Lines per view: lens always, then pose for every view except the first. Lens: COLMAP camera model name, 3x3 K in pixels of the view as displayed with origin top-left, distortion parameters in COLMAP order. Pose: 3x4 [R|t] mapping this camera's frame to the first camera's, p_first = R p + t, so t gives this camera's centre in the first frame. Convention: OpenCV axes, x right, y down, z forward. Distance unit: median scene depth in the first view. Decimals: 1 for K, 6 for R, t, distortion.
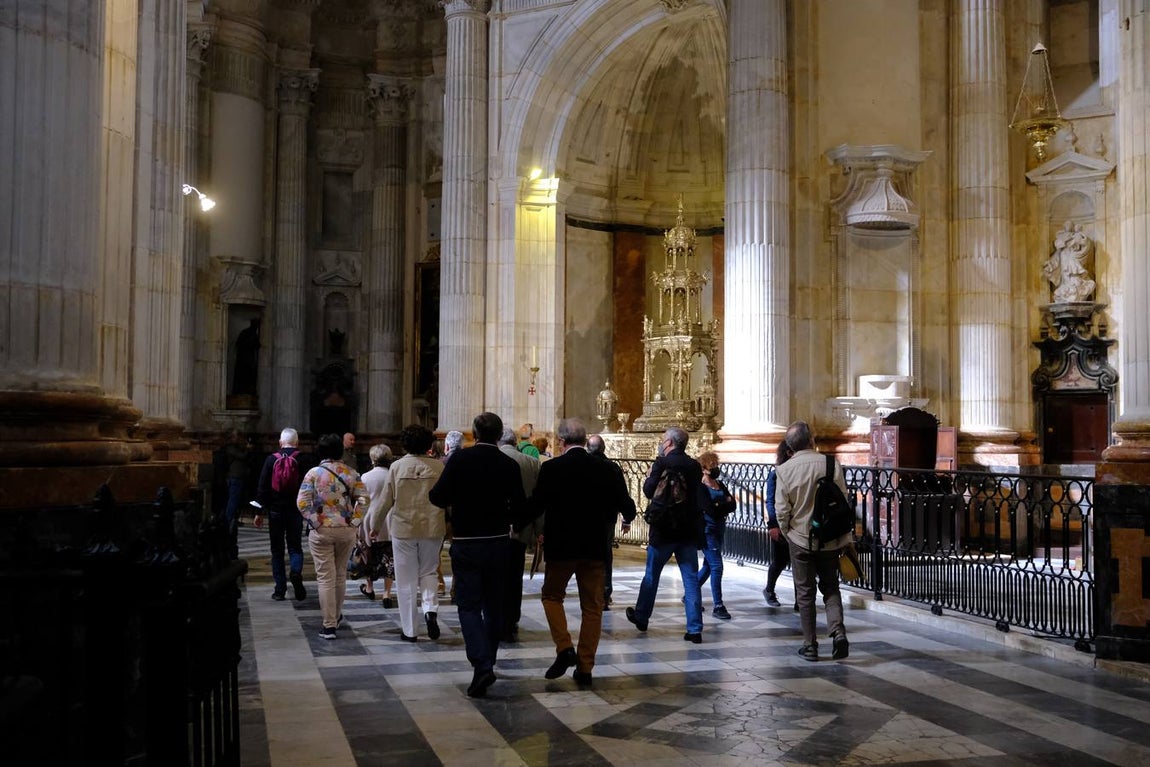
lens RADIAL K [[1176.4, 0, 575.0], [0, 1176.4, 383.5], [0, 0, 1]] dist [-0.007277, 0.030879]
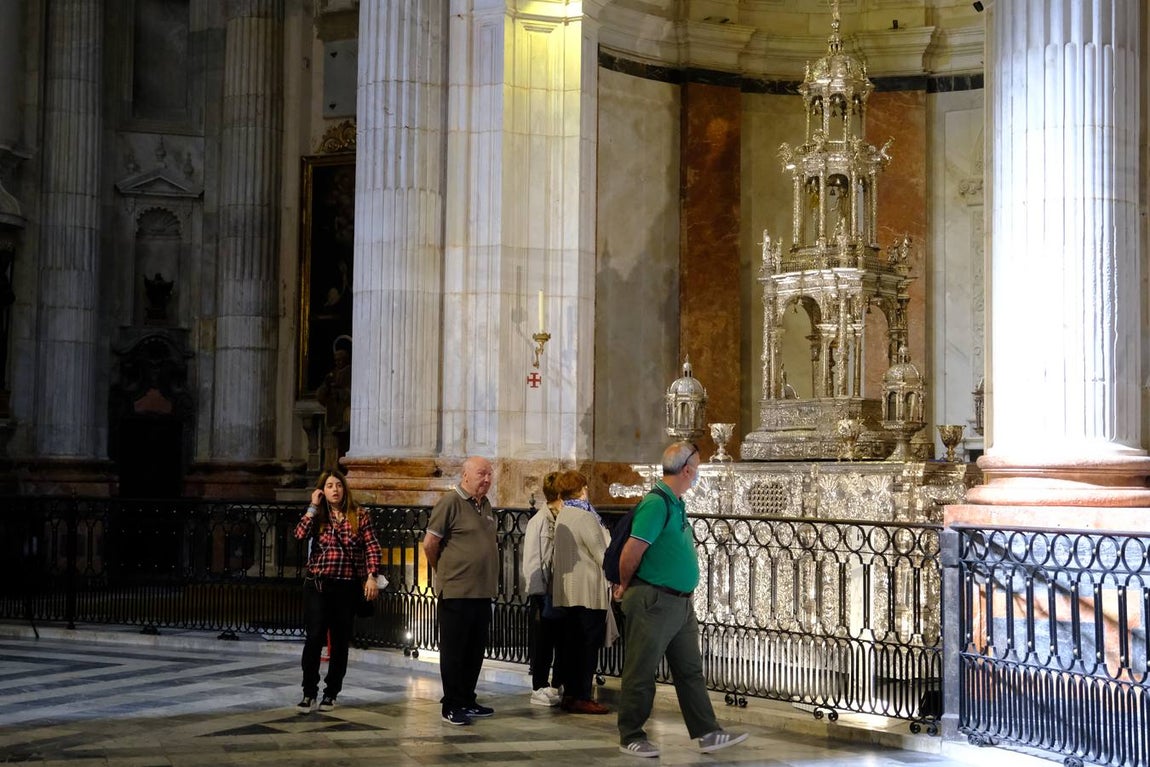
lens RADIAL K [[1602.4, 0, 556.4], [0, 1602.4, 383.8], [0, 0, 1]] dist [0.024482, 0.083128]
pose [[0.999413, 0.006558, 0.033629, -0.050074], [-0.006246, 0.999937, -0.009375, 0.014419], [-0.033689, 0.009160, 0.999390, 0.298140]]
